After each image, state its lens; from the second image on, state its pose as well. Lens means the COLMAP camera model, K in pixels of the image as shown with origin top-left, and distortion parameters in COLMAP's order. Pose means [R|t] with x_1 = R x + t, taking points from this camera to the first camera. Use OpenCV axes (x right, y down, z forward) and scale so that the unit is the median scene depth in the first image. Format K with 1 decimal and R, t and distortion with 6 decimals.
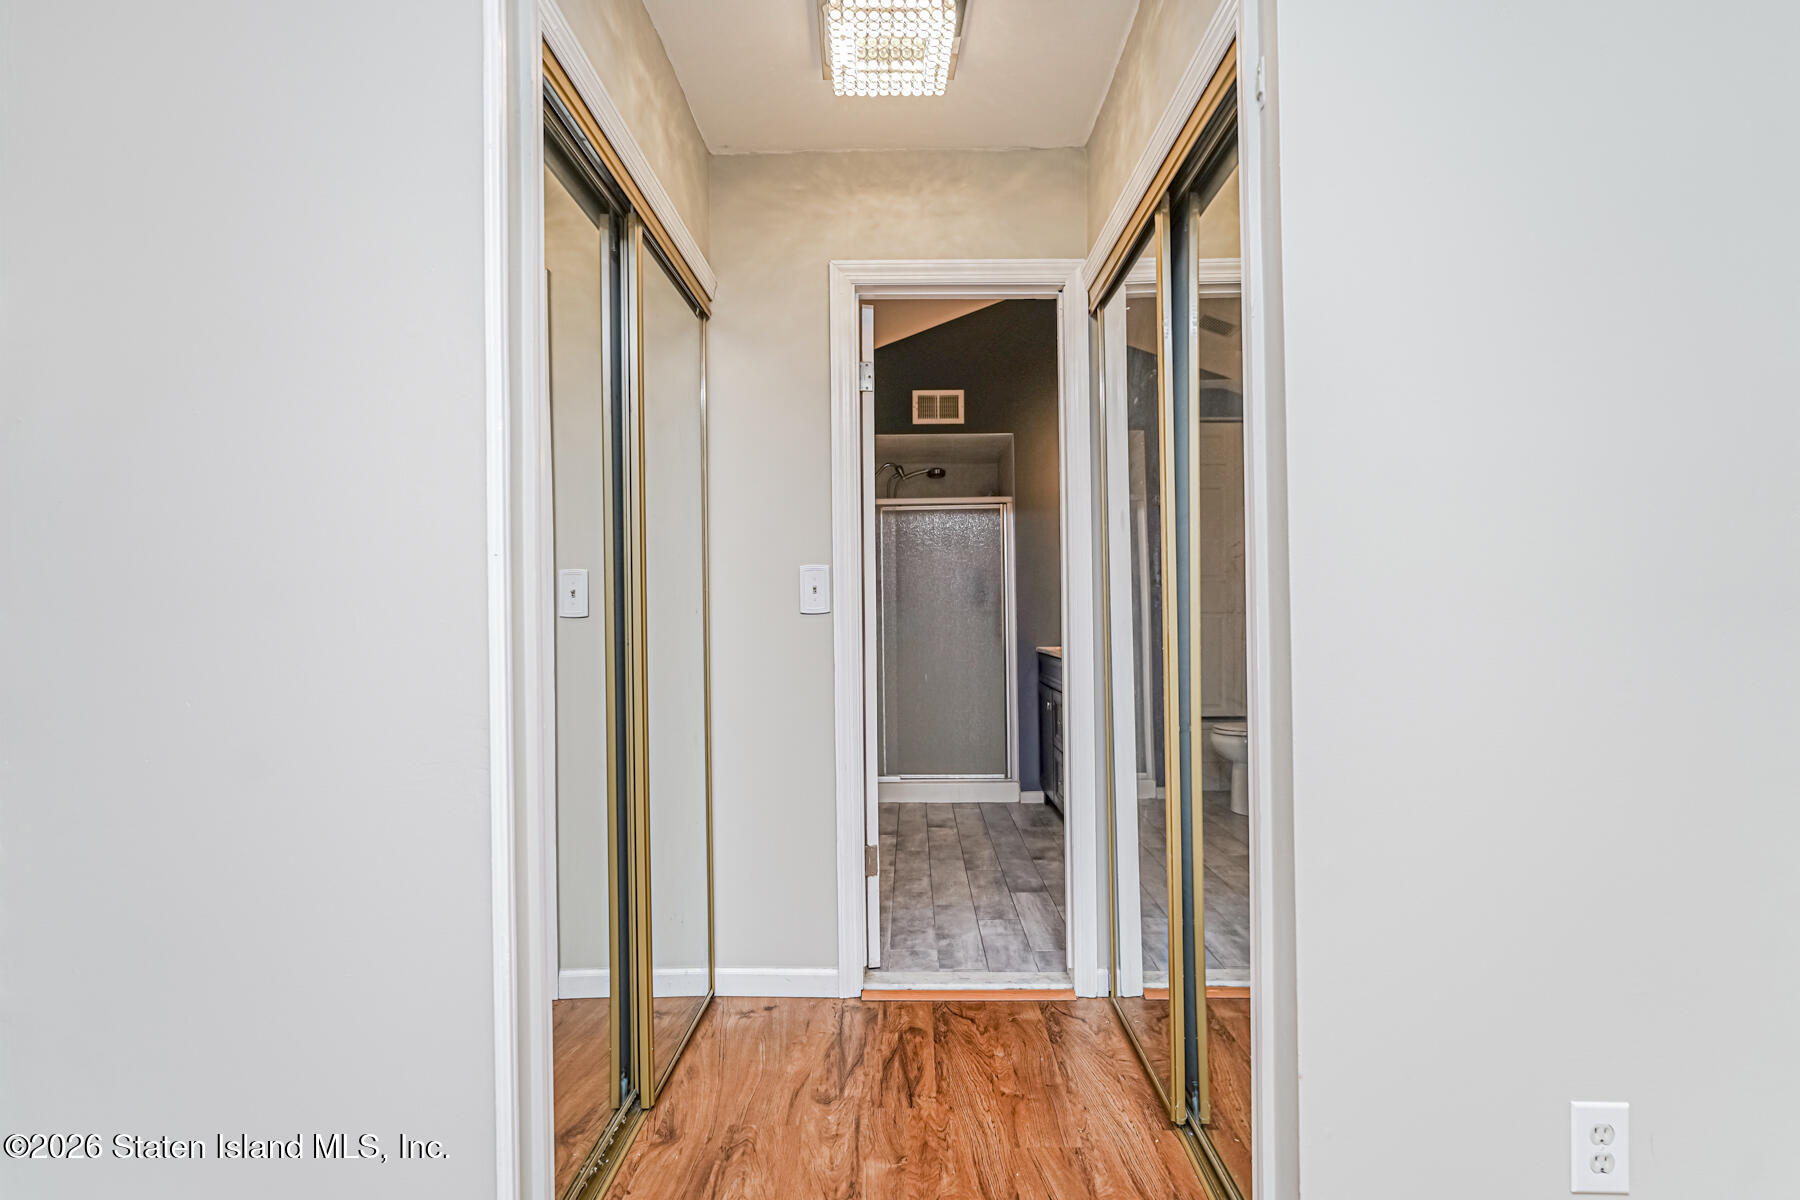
lens RADIAL K [[897.0, 0, 900.8], [0, 897.0, 607.1], [0, 0, 1]] dist [-0.000621, 0.000003]
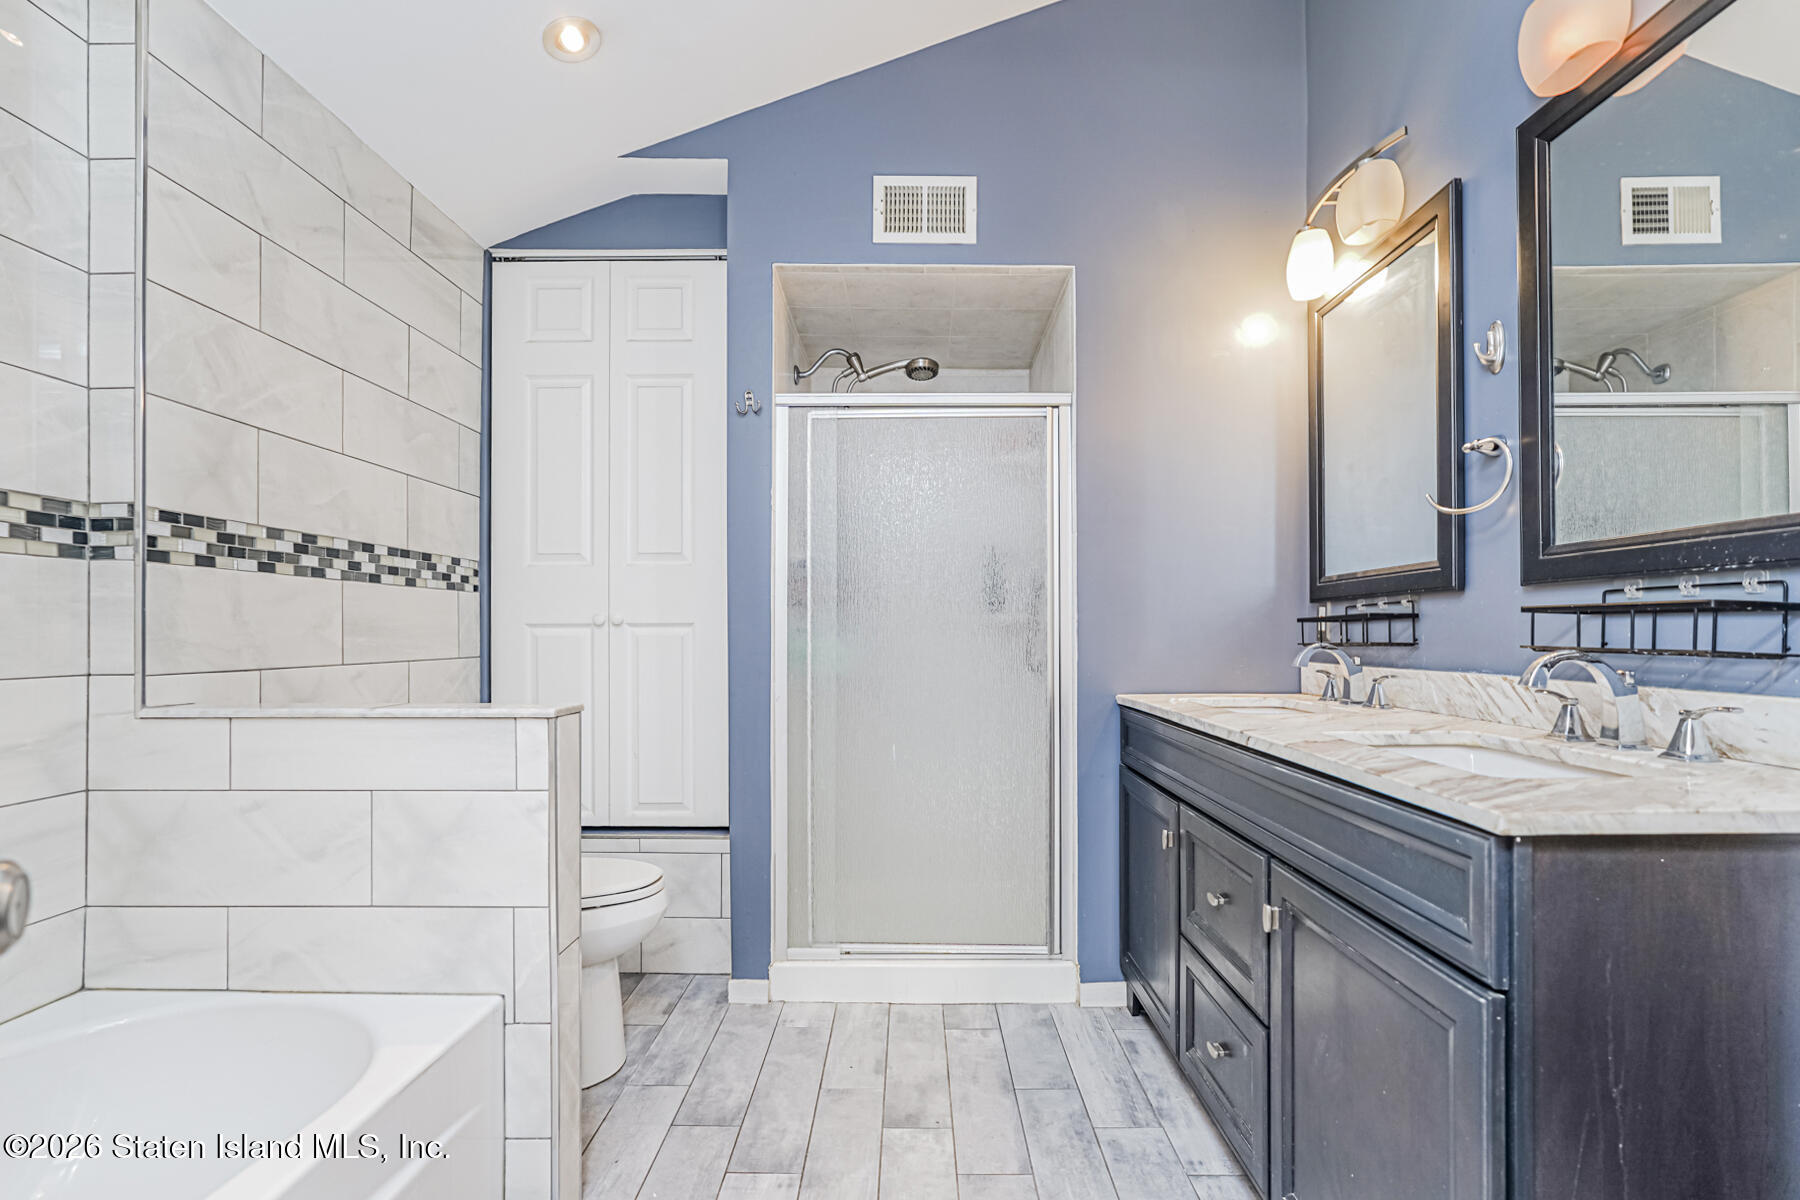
lens RADIAL K [[832.3, 0, 902.7], [0, 832.3, 605.6], [0, 0, 1]] dist [-0.002628, 0.000692]
pose [[0.999908, 0.012606, 0.004921, 0.029862], [-0.012487, 0.999643, -0.023628, 0.007719], [-0.005217, 0.023565, 0.999709, 0.543825]]
